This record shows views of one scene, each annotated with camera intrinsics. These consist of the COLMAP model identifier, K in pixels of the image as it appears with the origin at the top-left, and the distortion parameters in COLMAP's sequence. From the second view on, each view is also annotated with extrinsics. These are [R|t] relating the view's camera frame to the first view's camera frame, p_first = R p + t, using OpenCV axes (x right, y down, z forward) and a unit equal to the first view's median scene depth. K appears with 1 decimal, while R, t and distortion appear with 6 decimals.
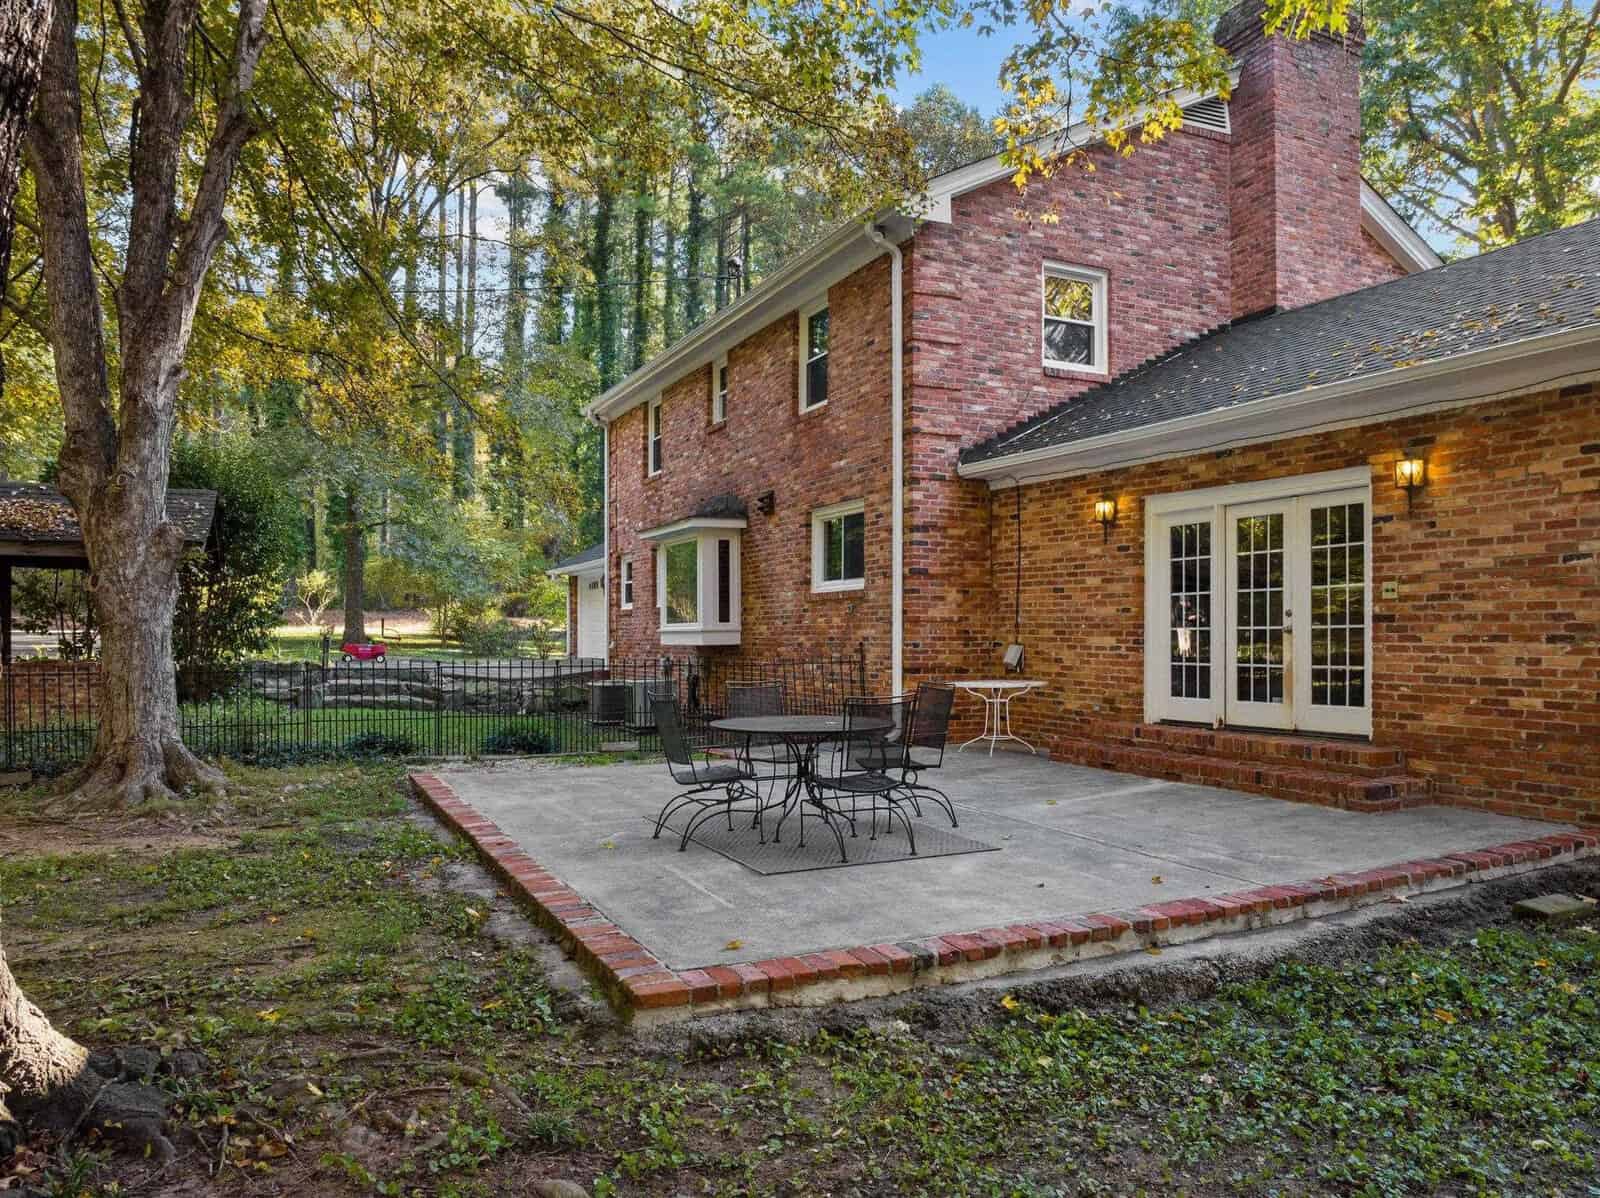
lens RADIAL K [[1139.4, 0, 803.3], [0, 1139.4, 648.5], [0, 0, 1]] dist [-0.024269, -0.003168]
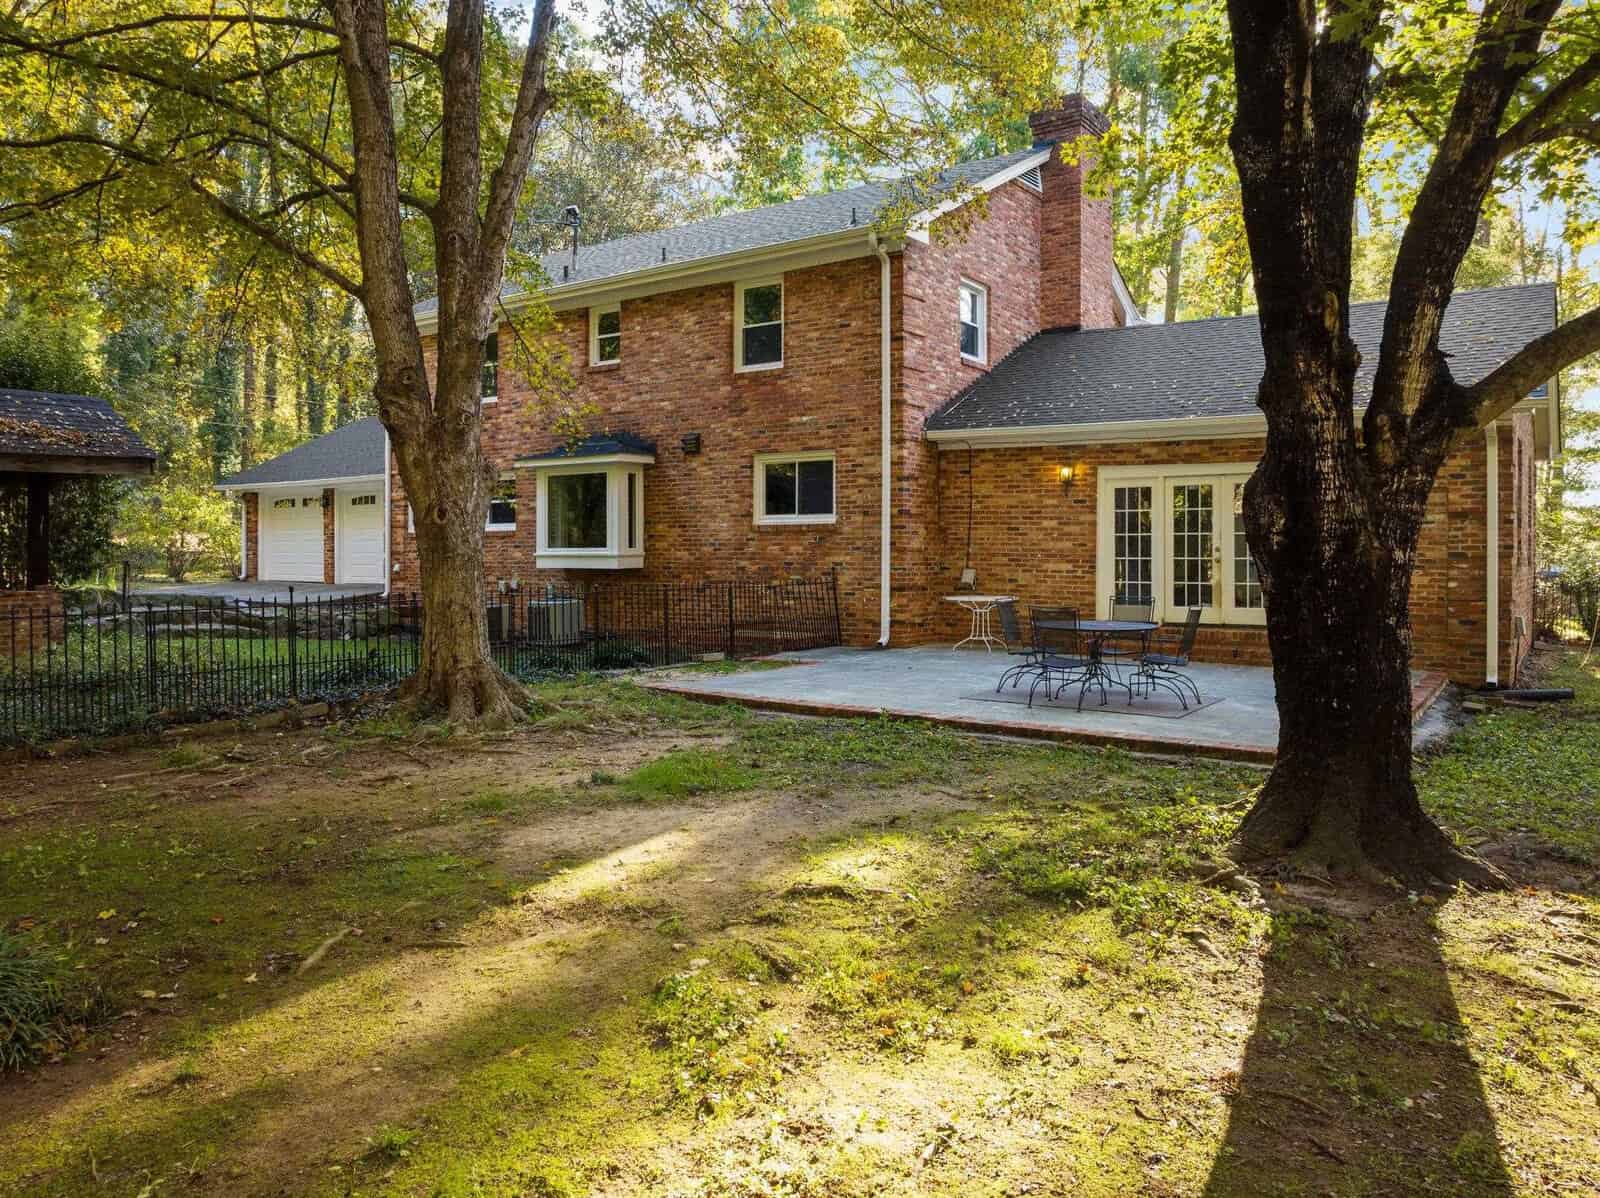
lens RADIAL K [[1143.5, 0, 803.6], [0, 1143.5, 559.6], [0, 0, 1]] dist [-0.013320, -0.000593]
pose [[0.871878, 0.000398, 0.489723, -0.587871], [0.002108, 0.999987, -0.004566, -0.007724], [-0.489718, 0.005013, 0.871866, -0.062405]]
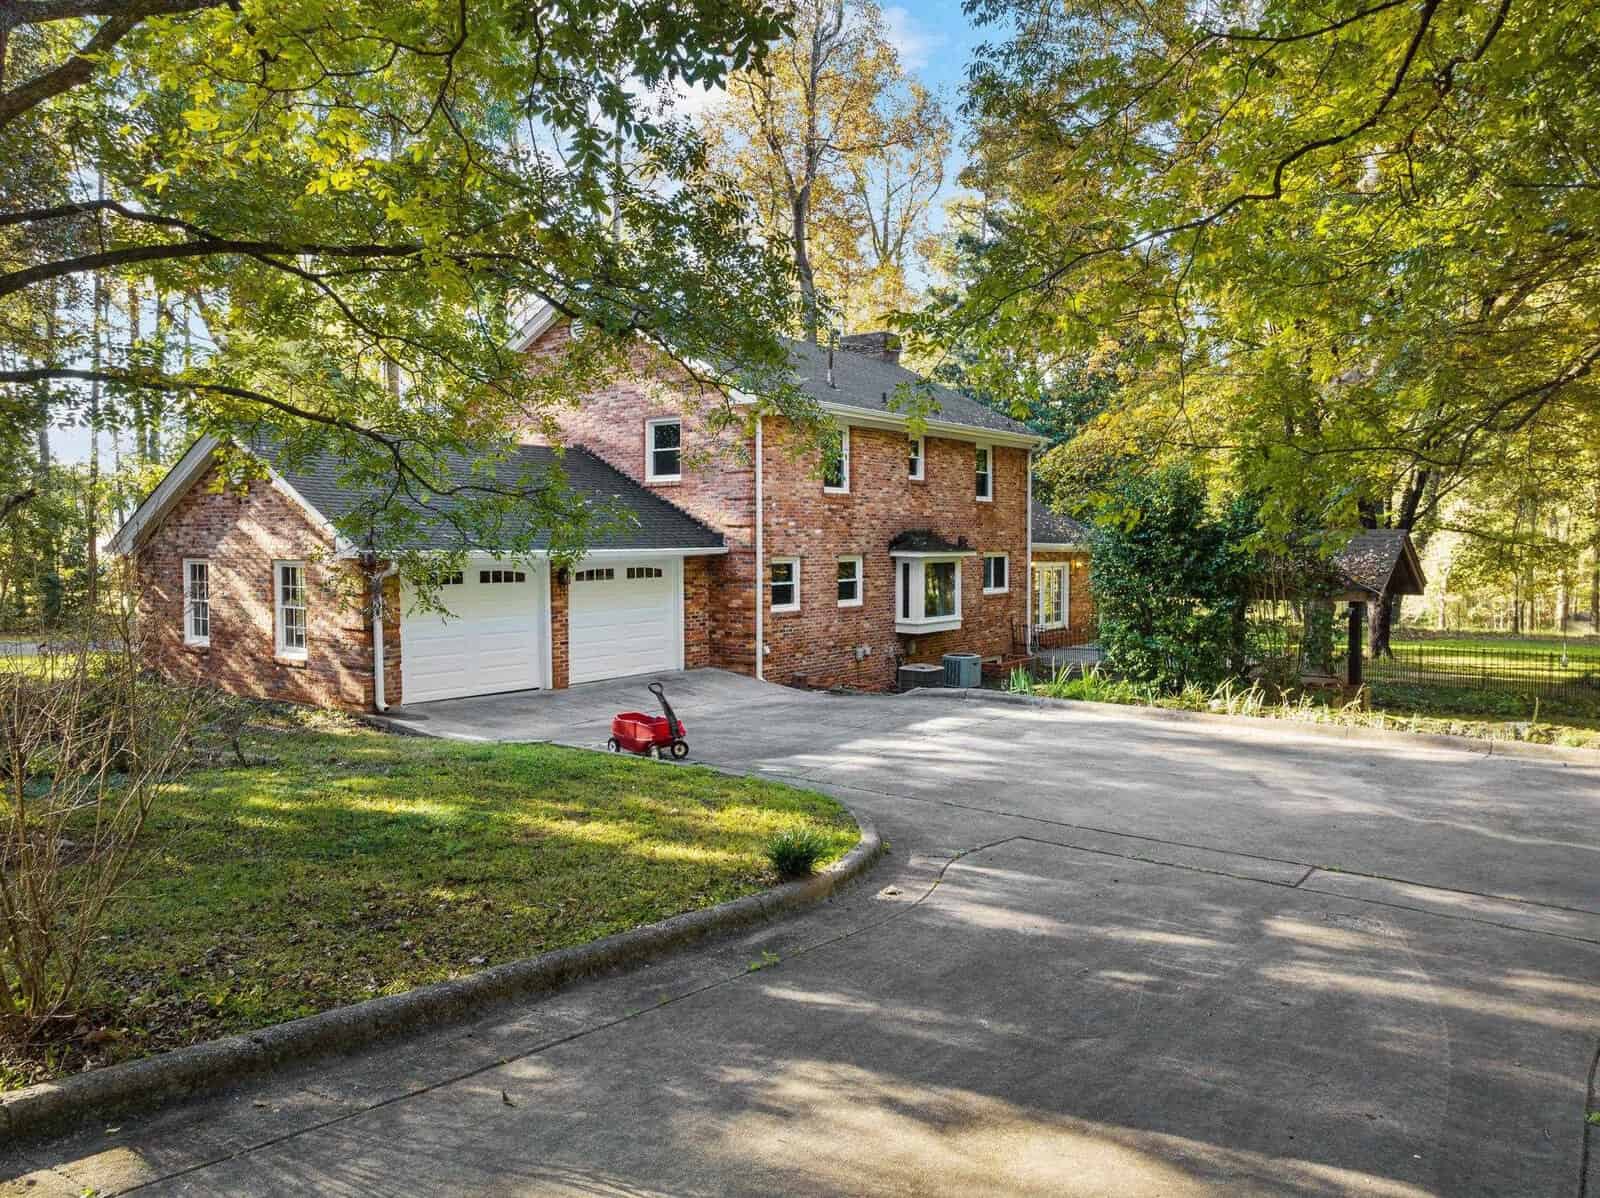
lens RADIAL K [[1132.1, 0, 800.0], [0, 1132.1, 599.0], [0, 0, 1]] dist [-0.024596, -0.004661]
pose [[-0.472943, -0.046741, 0.879852, -1.722970], [0.005440, 0.998418, 0.055964, -0.167304], [-0.881076, 0.031255, -0.471940, 2.425000]]
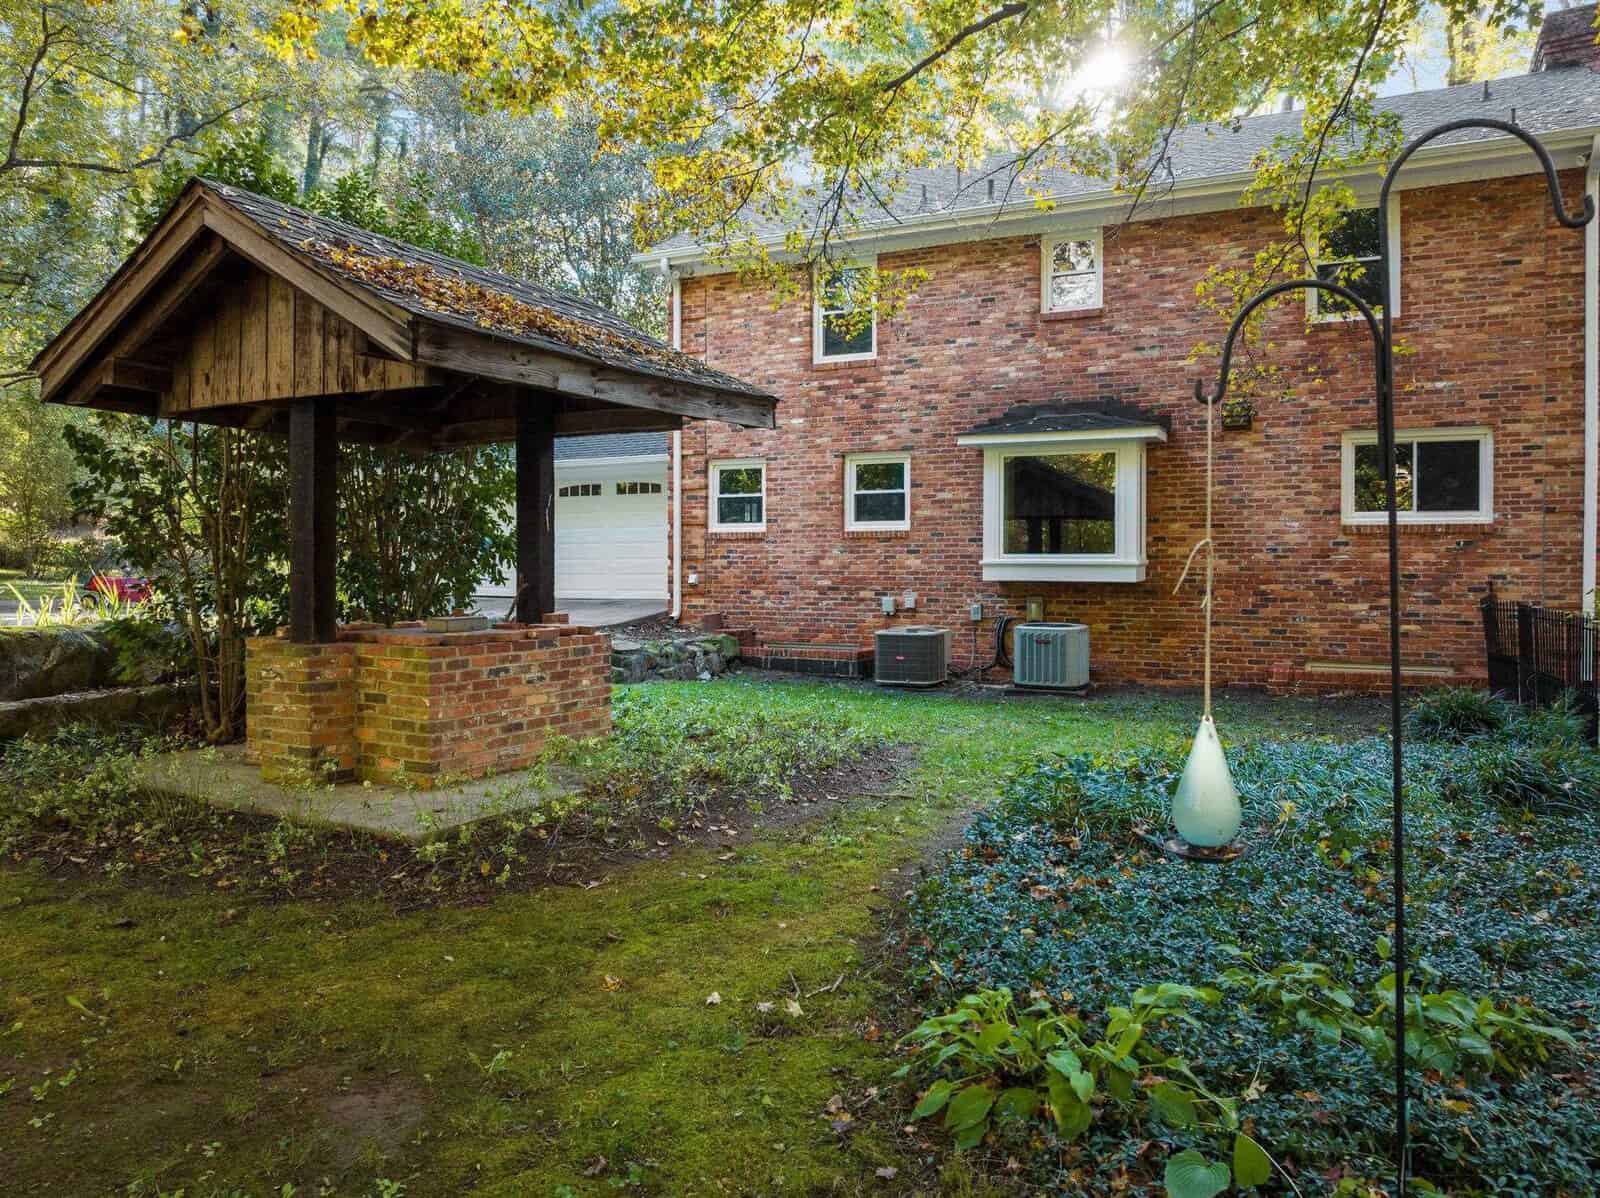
lens RADIAL K [[1130.5, 0, 799.0], [0, 1130.5, 584.0], [0, 0, 1]] dist [-0.039185, -0.001953]
pose [[0.791581, -0.005964, 0.611035, -0.963754], [-0.000381, 0.999947, 0.010254, -0.011996], [-0.611064, -0.008350, 0.791537, 0.631248]]
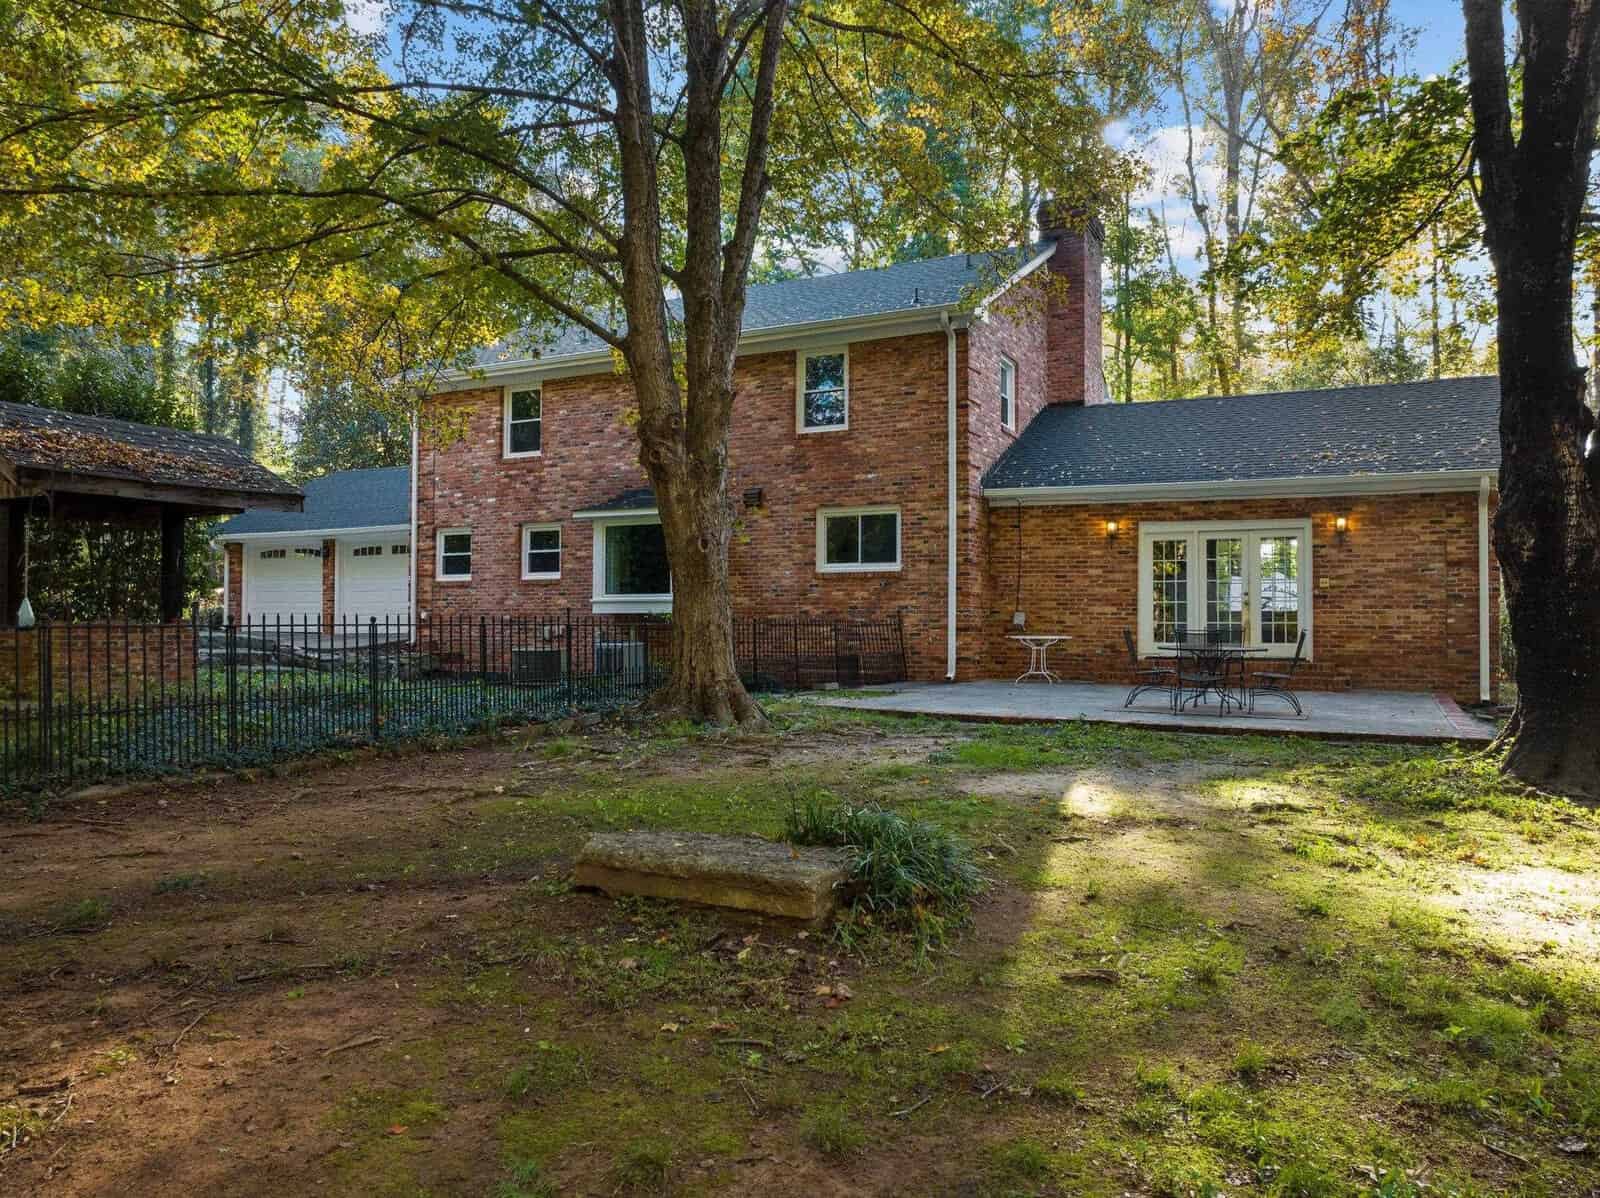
lens RADIAL K [[1132.1, 0, 800.0], [0, 1132.1, 599.0], [0, 0, 1]] dist [-0.024596, -0.004661]
pose [[0.794200, 0.019854, 0.607333, -0.872339], [-0.000189, 0.999474, -0.032427, 0.025510], [-0.607657, 0.025638, 0.793786, -0.001058]]
